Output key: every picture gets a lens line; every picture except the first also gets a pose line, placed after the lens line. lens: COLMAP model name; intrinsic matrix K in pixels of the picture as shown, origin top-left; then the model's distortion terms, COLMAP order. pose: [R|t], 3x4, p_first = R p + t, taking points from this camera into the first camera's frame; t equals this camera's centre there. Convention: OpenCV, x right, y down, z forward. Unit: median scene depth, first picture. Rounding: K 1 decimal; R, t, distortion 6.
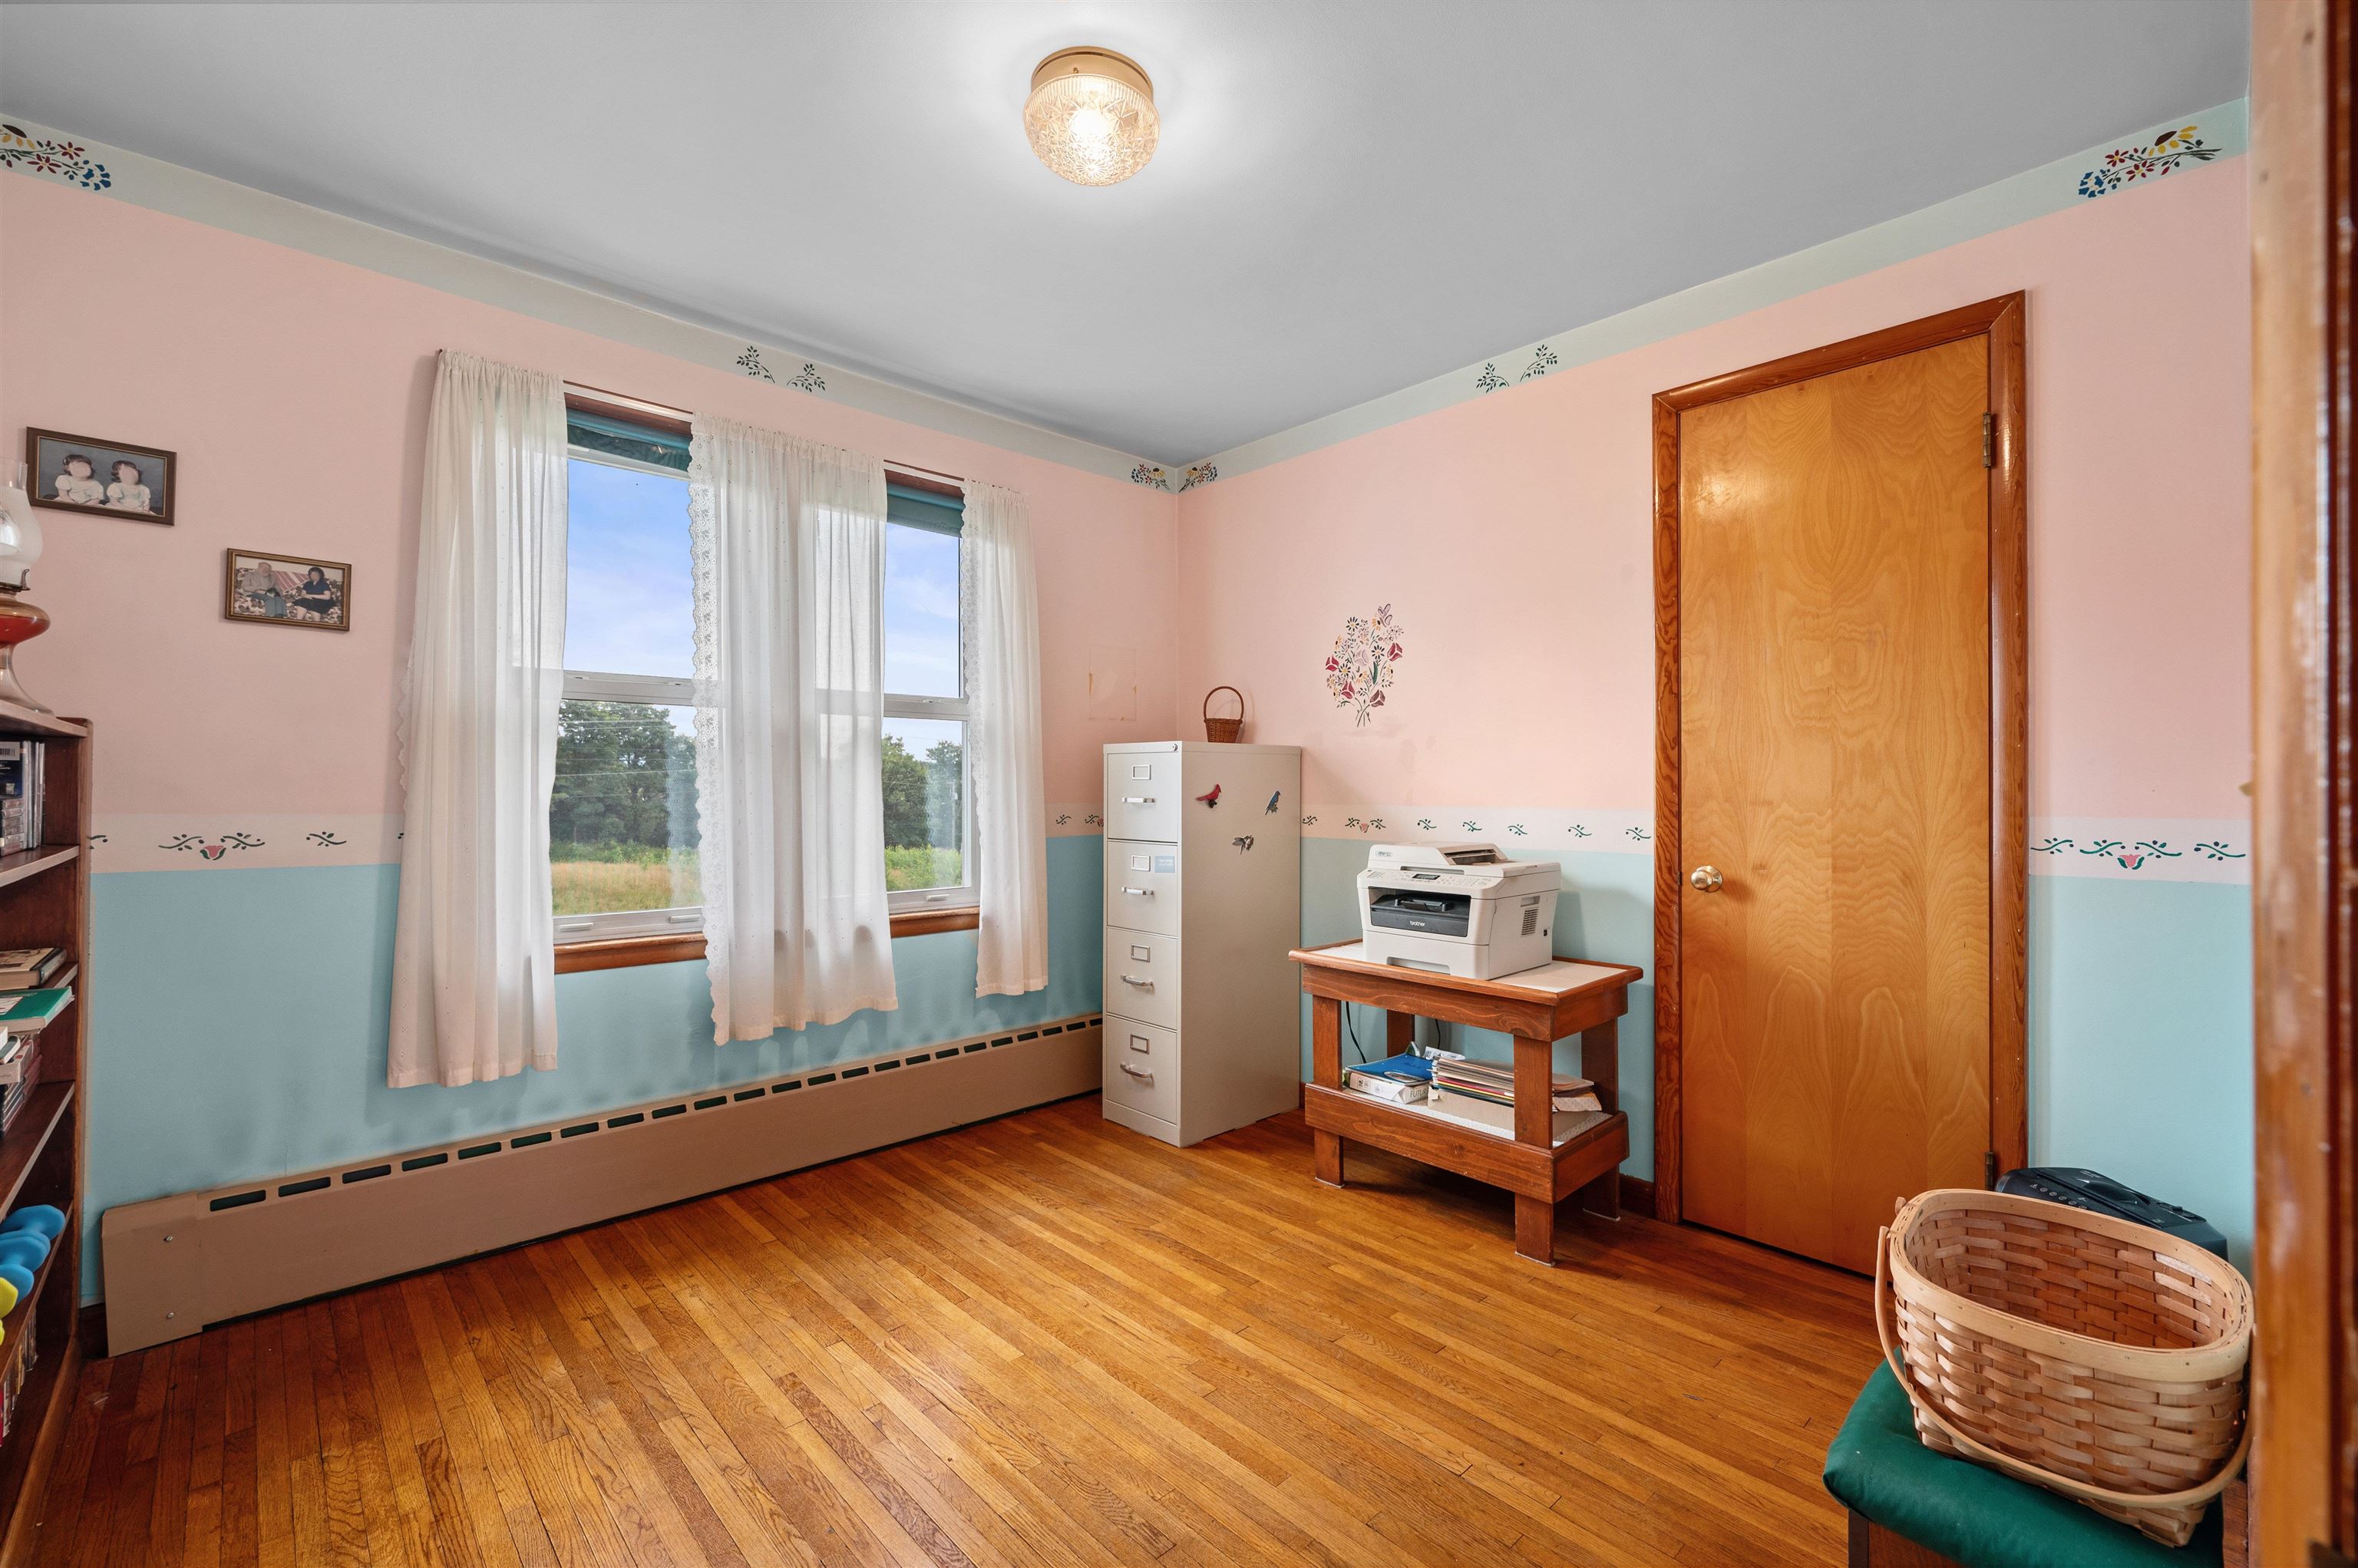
lens RADIAL K [[993.2, 0, 1189.5], [0, 993.2, 787.4], [0, 0, 1]] dist [-0.000013, -0.000064]
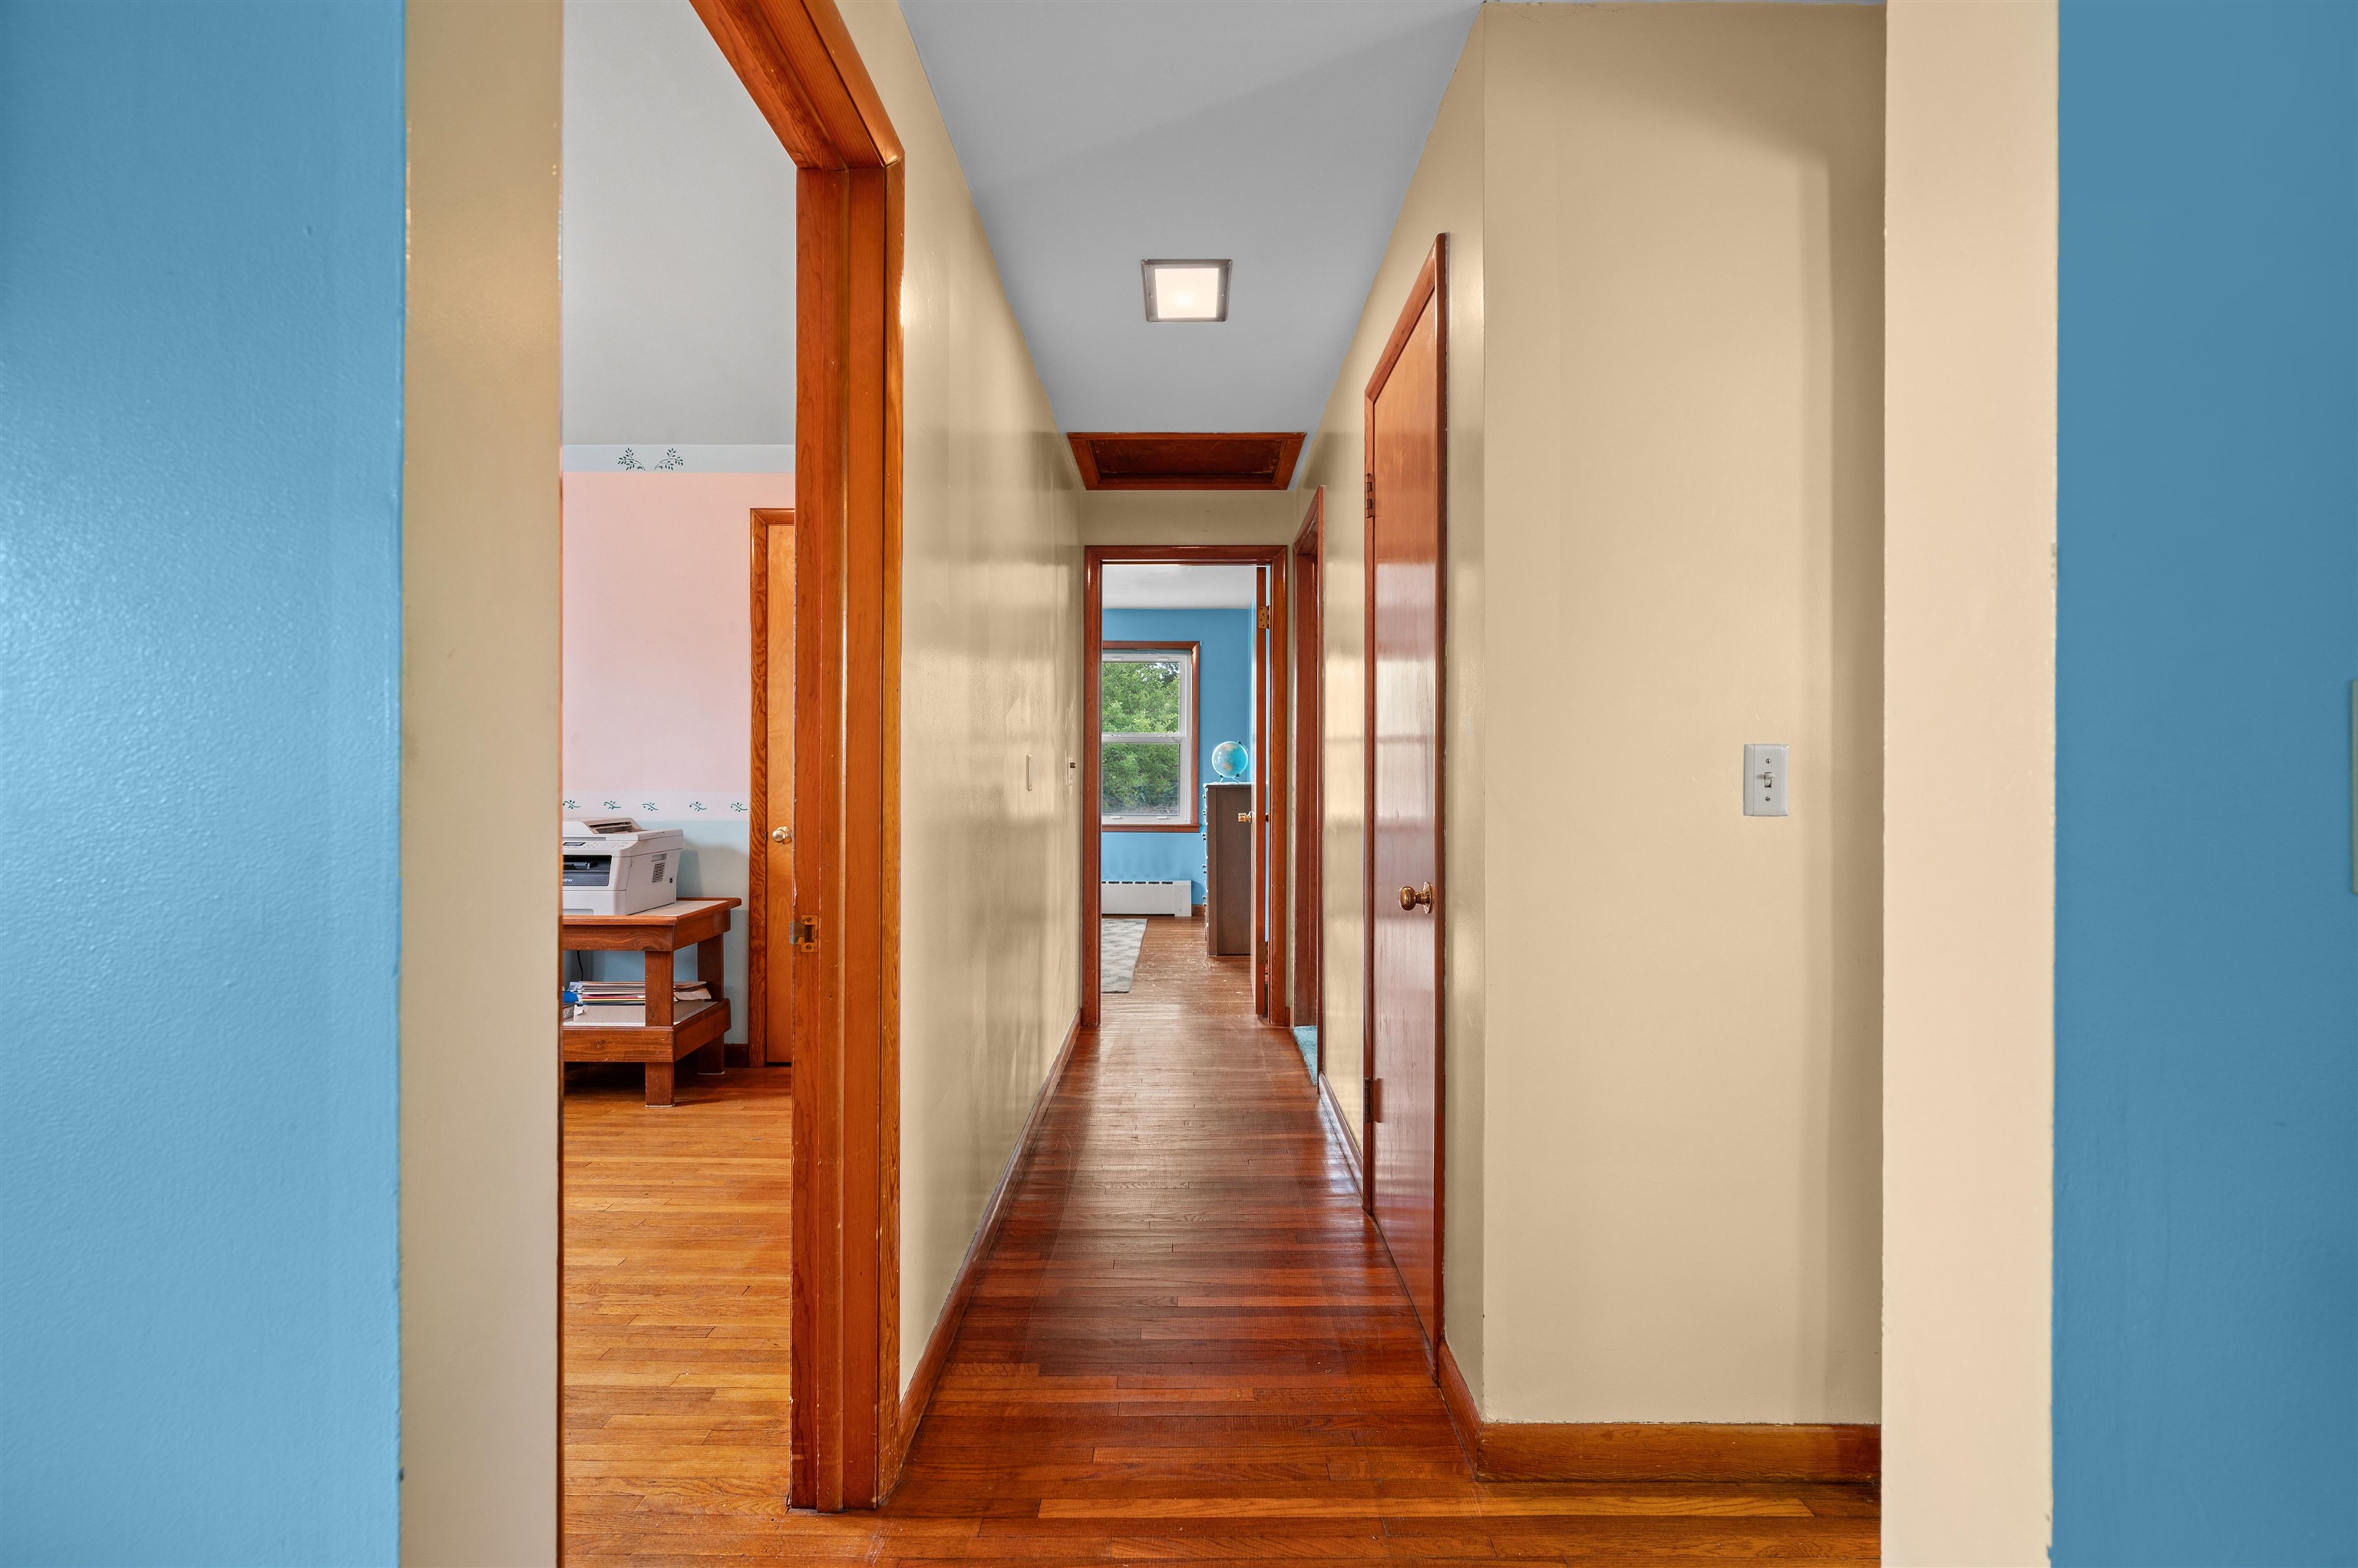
lens RADIAL K [[982.0, 0, 1183.6], [0, 982.0, 763.4], [0, 0, 1]] dist [-0.002363, 0.000241]
pose [[0.690284, 0.006382, 0.723511, -0.145408], [-0.002187, 0.999975, -0.006735, -0.009160], [-0.723536, 0.003067, 0.690280, -0.482663]]
